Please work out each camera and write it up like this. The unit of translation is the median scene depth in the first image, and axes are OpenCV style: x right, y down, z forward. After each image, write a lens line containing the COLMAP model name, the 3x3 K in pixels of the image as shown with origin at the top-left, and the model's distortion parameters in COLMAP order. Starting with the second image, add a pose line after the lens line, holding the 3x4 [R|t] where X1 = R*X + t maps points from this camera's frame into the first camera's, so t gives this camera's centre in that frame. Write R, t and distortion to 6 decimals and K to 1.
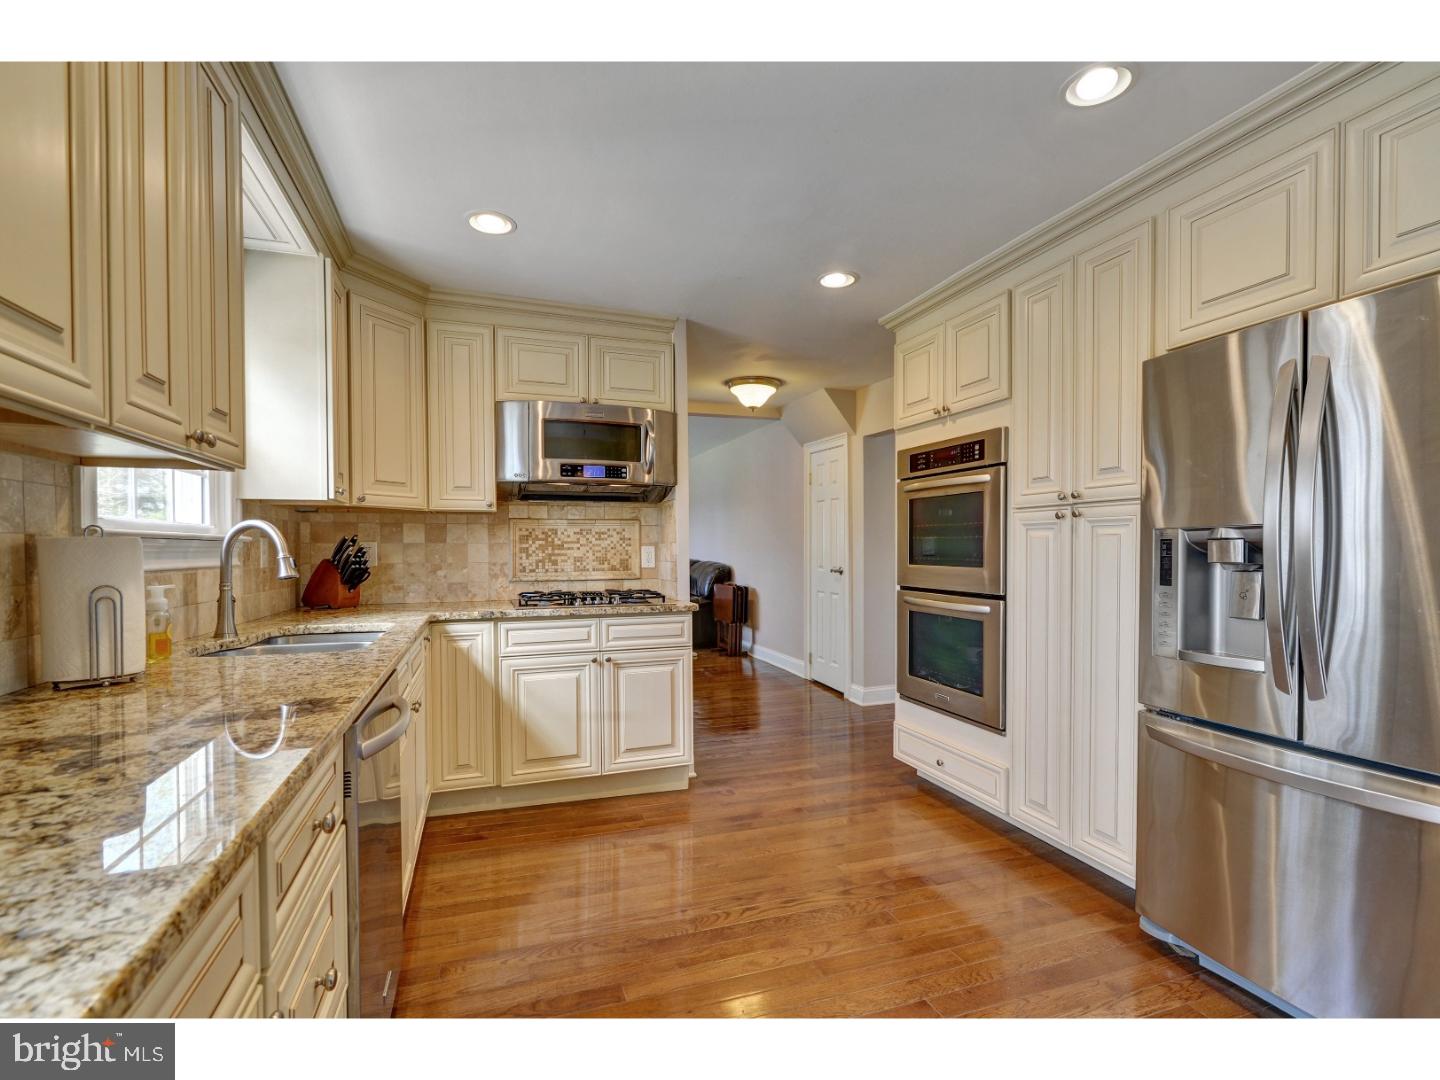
lens RADIAL K [[666.5, 0, 722.2], [0, 666.5, 557.9], [0, 0, 1]] dist [-0.003941, -0.000423]
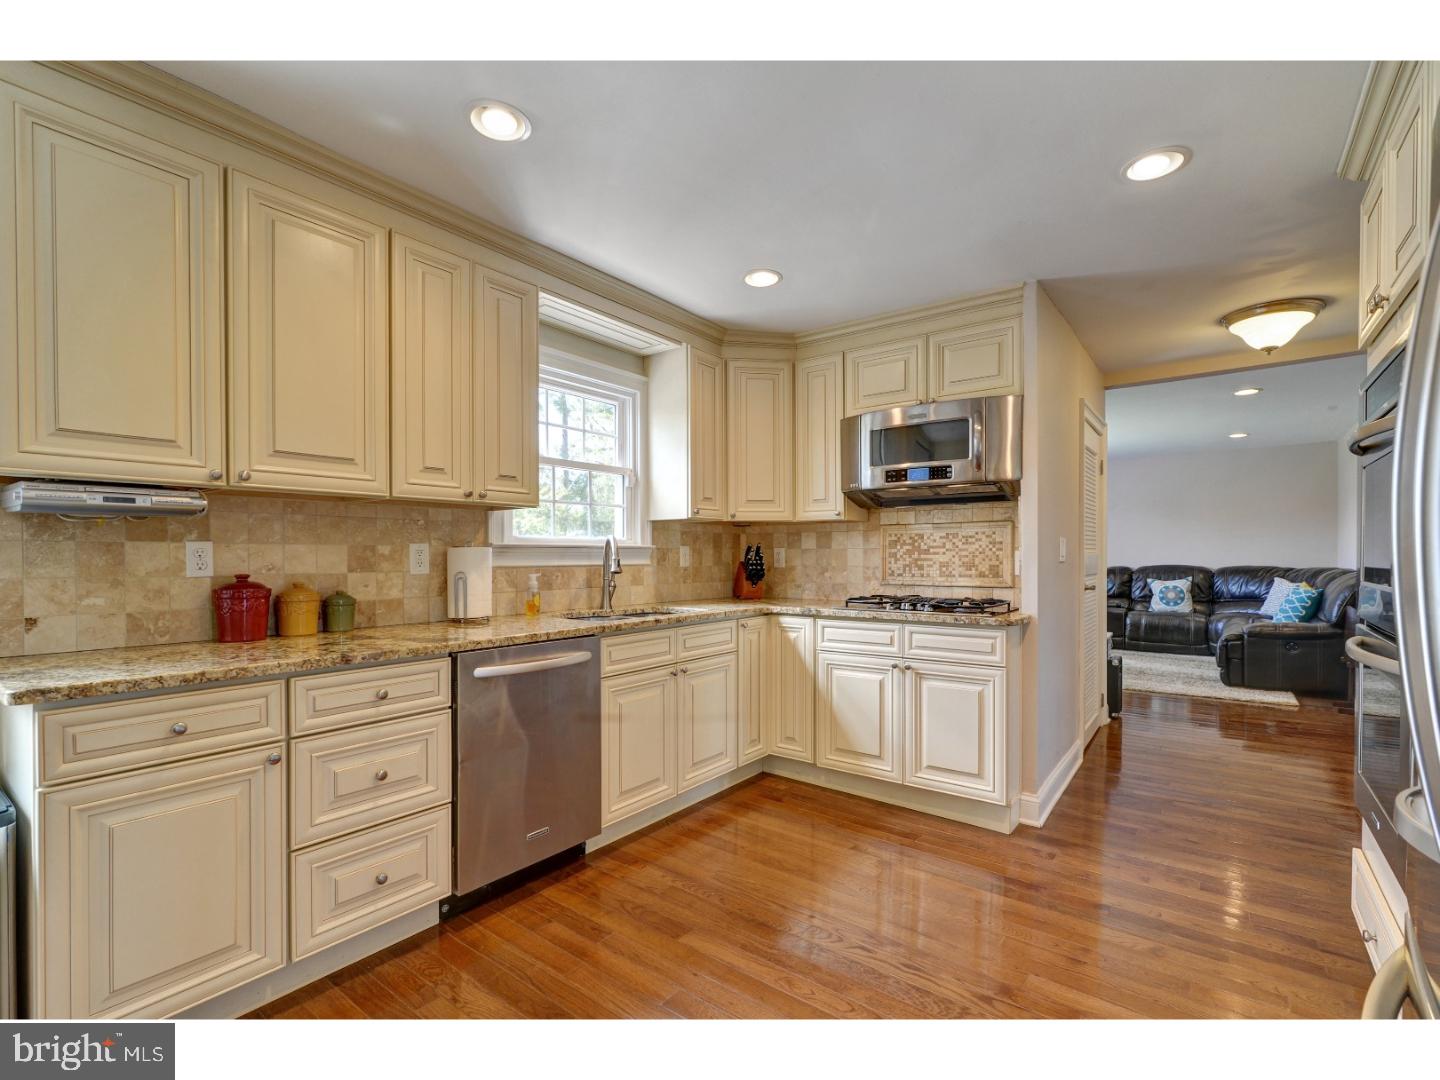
lens RADIAL K [[665.1, 0, 720.0], [0, 665.1, 561.5], [0, 0, 1]] dist [0.000531, -0.000040]
pose [[0.549621, 0.009744, -0.835357, 0.461022], [-0.011124, 0.999929, 0.004345, -0.003002], [0.835340, 0.006904, 0.549690, 0.221706]]
